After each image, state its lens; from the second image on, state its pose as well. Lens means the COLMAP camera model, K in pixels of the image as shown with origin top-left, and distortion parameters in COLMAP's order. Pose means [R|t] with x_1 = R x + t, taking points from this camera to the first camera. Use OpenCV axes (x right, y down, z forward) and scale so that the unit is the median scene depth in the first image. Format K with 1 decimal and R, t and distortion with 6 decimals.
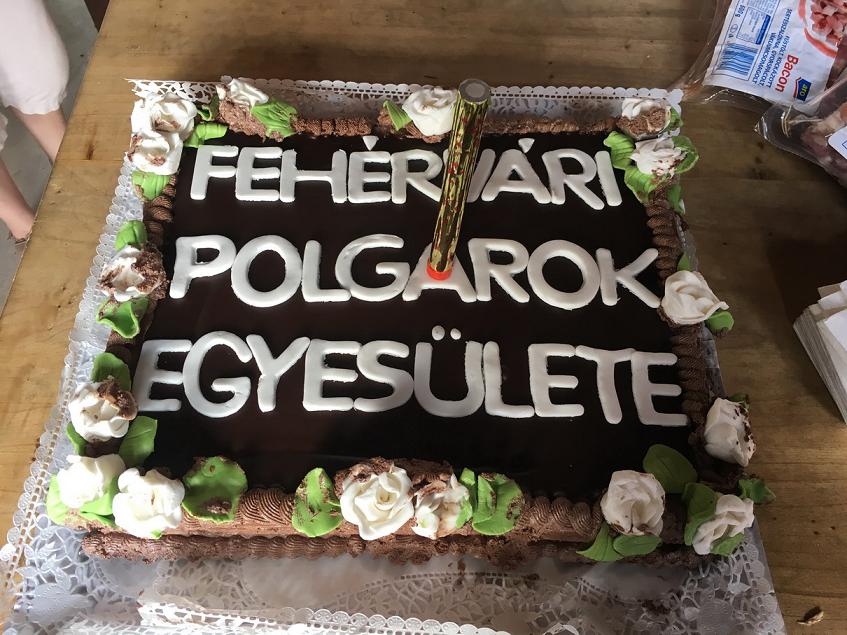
lens RADIAL K [[749.0, 0, 422.5], [0, 749.0, 317.0], [0, 0, 1]] dist [0.053165, -0.066102]
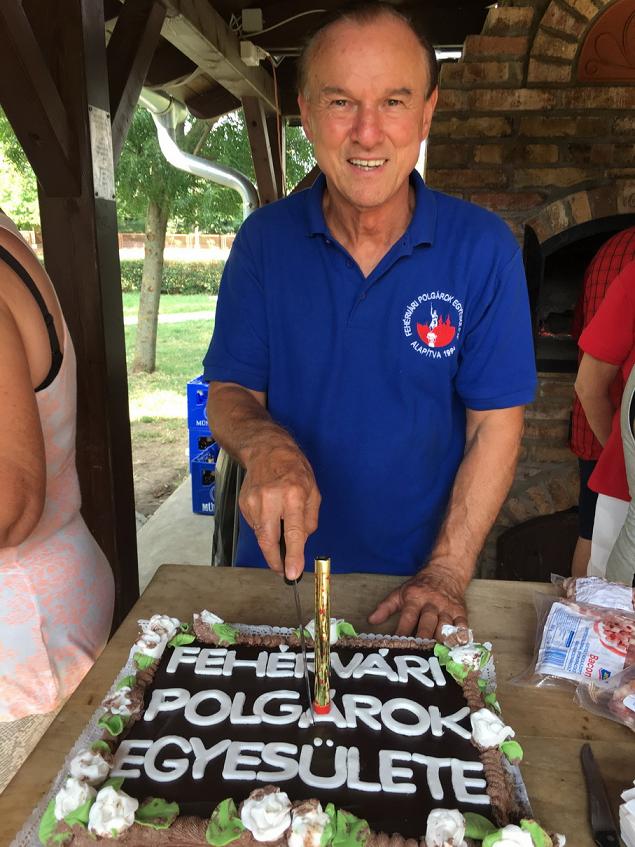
lens RADIAL K [[749.0, 0, 315.5], [0, 749.0, 425.4], [0, 0, 1]] dist [0.053165, -0.066102]
pose [[0.998141, 0.004173, -0.060801, 0.099020], [-0.046977, 0.688234, -0.723967, 0.639804], [0.038824, 0.725477, 0.687150, -0.454791]]
